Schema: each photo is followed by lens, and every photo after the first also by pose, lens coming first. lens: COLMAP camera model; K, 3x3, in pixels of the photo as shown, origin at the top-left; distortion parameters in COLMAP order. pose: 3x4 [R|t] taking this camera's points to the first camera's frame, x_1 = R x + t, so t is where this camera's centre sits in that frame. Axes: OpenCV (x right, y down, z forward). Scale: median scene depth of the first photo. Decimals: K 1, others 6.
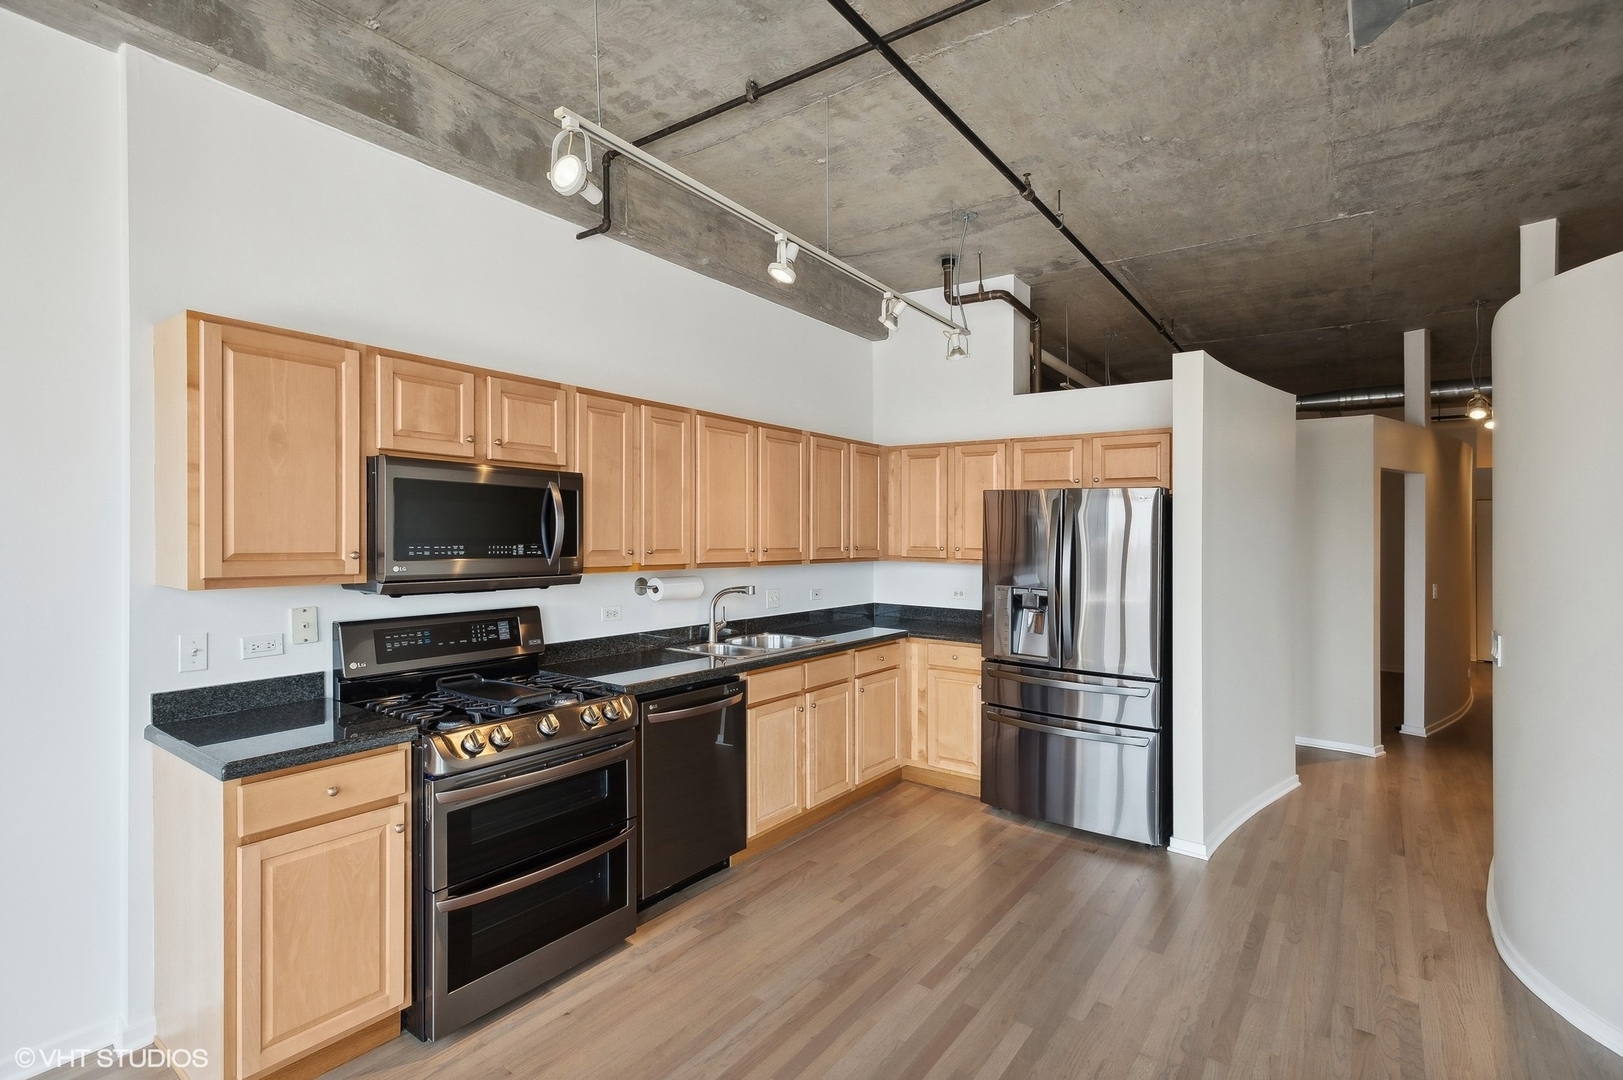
lens RADIAL K [[754.7, 0, 798.1], [0, 754.7, 535.4], [0, 0, 1]] dist [0.012474, -0.000214]
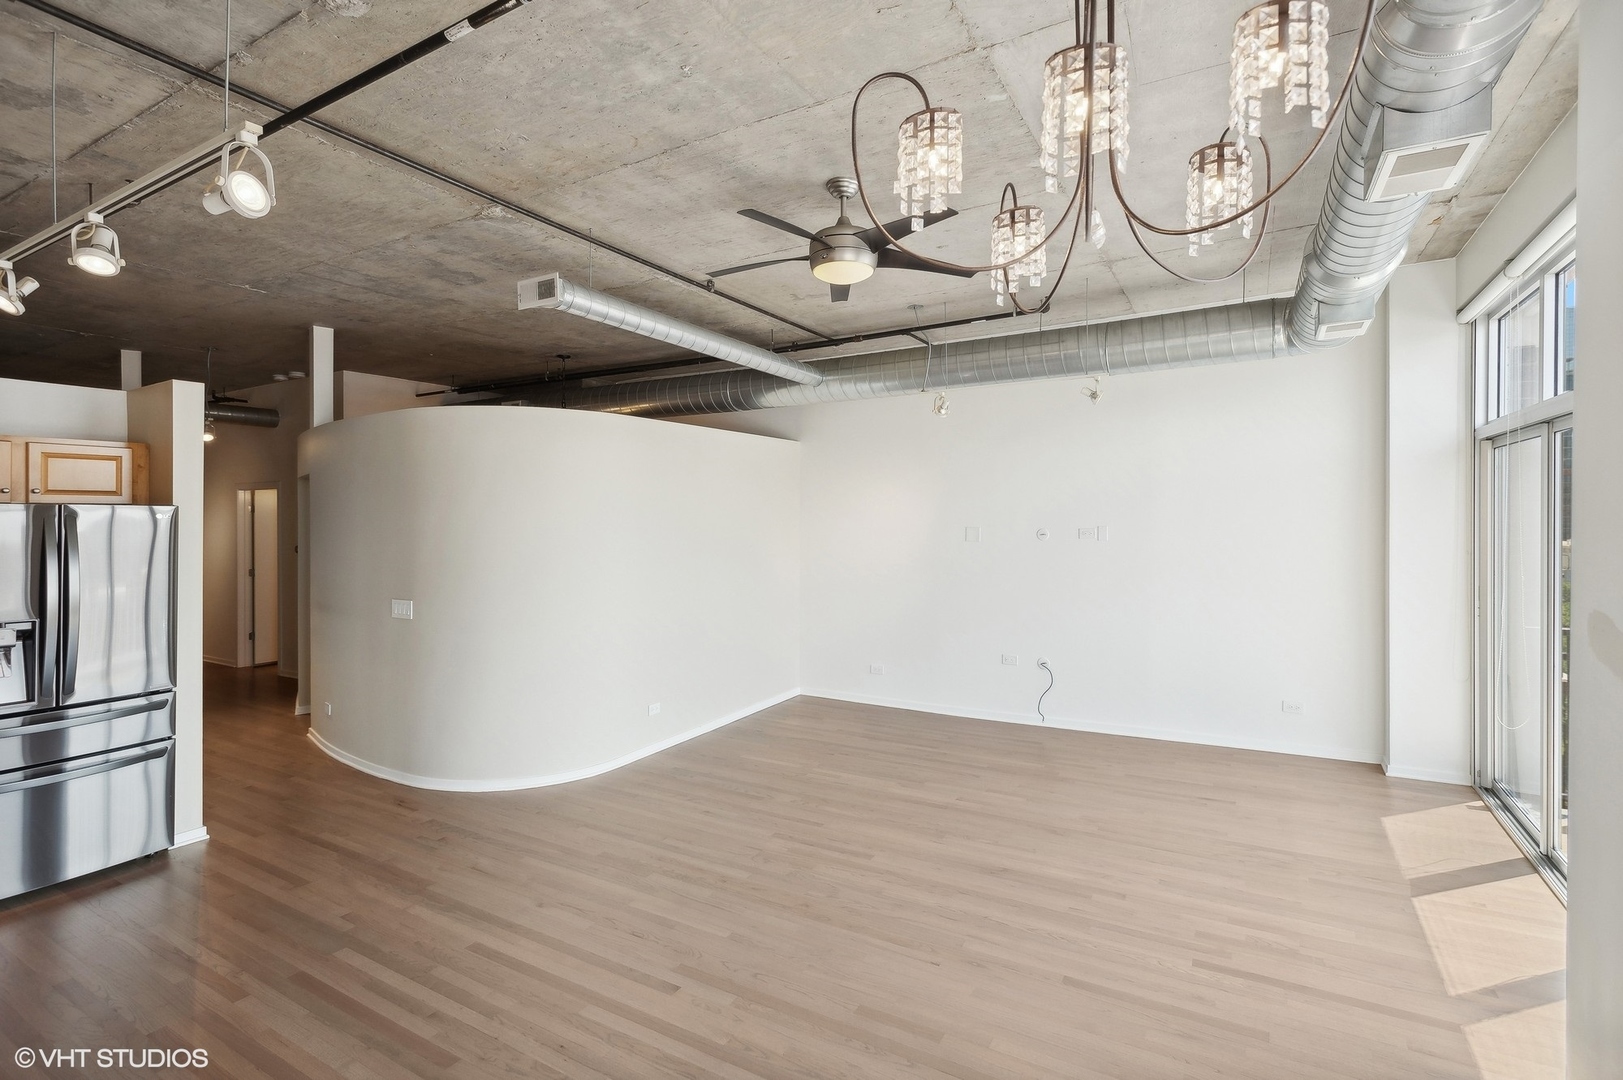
lens RADIAL K [[764.4, 0, 810.2], [0, 764.4, 510.8], [0, 0, 1]] dist [0.019146, -0.006970]
pose [[-0.111757, -0.000379, 0.993735, -0.742675], [0.006394, 0.999979, 0.001101, -0.056089], [-0.993715, 0.006477, -0.111753, 0.256435]]
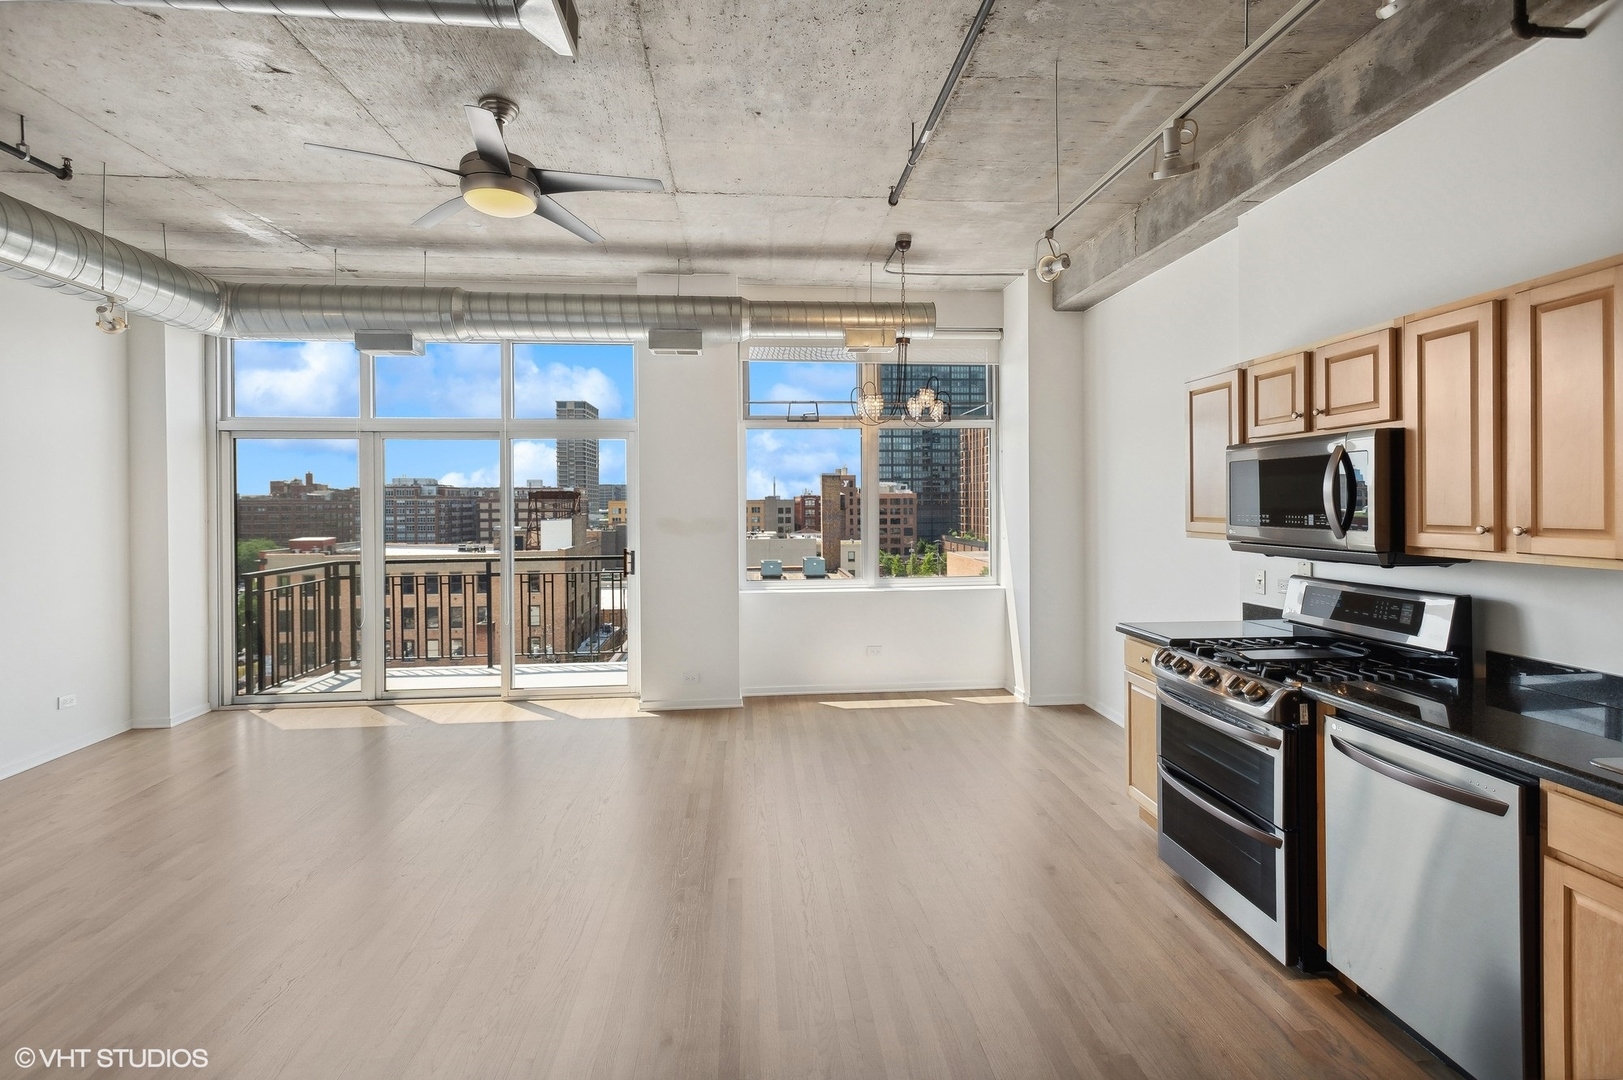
lens RADIAL K [[757.9, 0, 815.7], [0, 757.9, 522.1], [0, 0, 1]] dist [0.010369, -0.000810]
pose [[-0.739719, 0.012198, -0.672805, 0.627728], [0.001591, 0.999865, 0.016378, 0.003693], [0.672914, 0.011044, -0.739638, 1.057089]]
